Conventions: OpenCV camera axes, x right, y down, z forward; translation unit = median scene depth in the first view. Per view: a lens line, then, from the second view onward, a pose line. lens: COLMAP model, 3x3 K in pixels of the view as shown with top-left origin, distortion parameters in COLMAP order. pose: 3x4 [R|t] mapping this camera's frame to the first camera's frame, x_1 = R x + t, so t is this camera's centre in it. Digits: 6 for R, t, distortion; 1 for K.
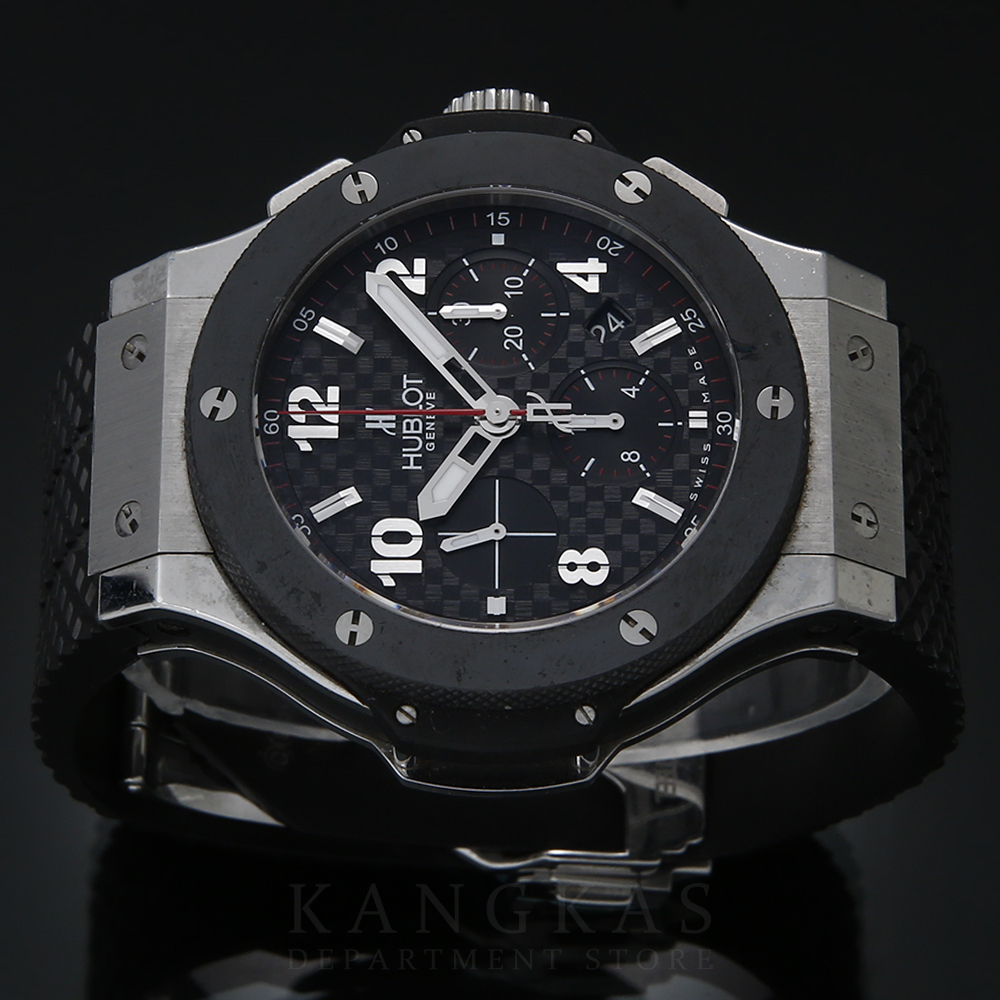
lens RADIAL K [[5108.6, 0, 500.0], [0, 5108.6, 500.0], [0, 0, 1]] dist [-0.103500, -0.721181]
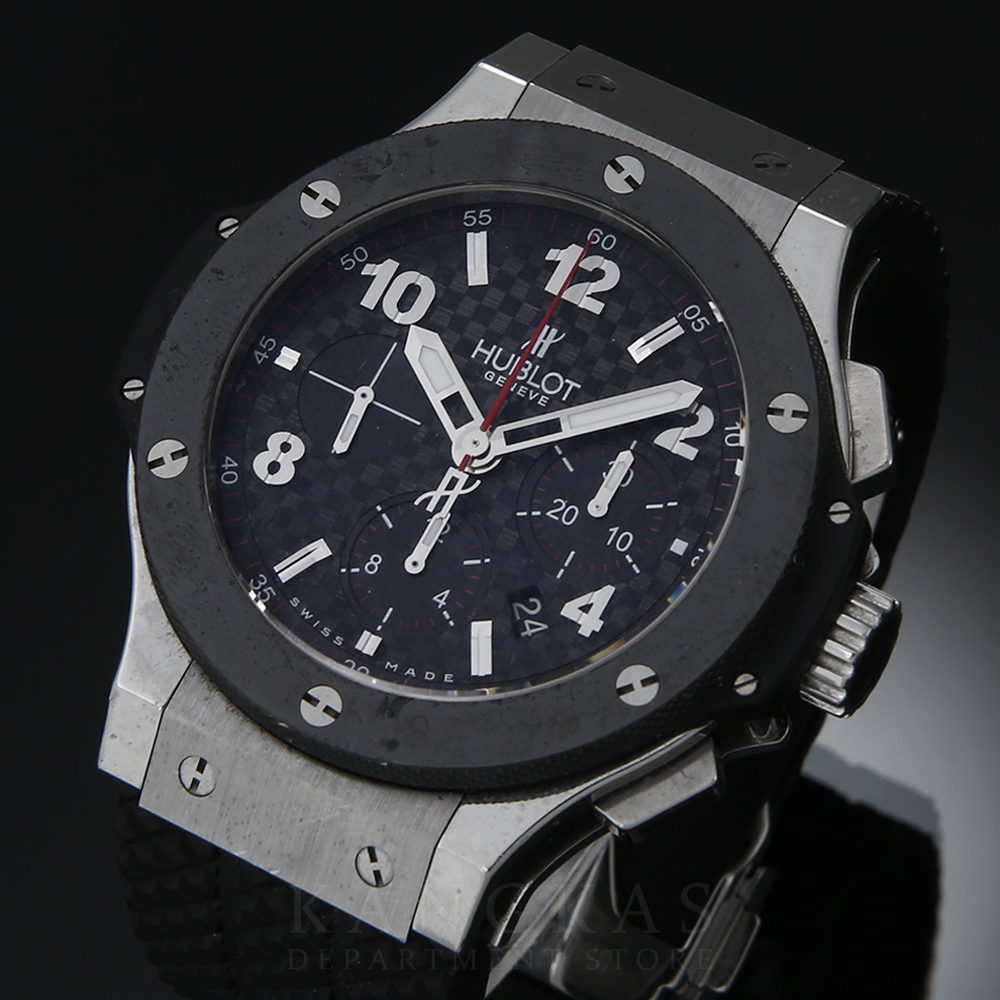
lens RADIAL K [[5108.6, 0, 500.0], [0, 5108.6, 500.0], [0, 0, 1]] dist [-0.103500, -0.721181]
pose [[-0.479887, 0.850064, -0.217024, 0.197773], [-0.724985, -0.244926, 0.643745, -0.592012], [0.494069, 0.466264, 0.733821, 0.355239]]
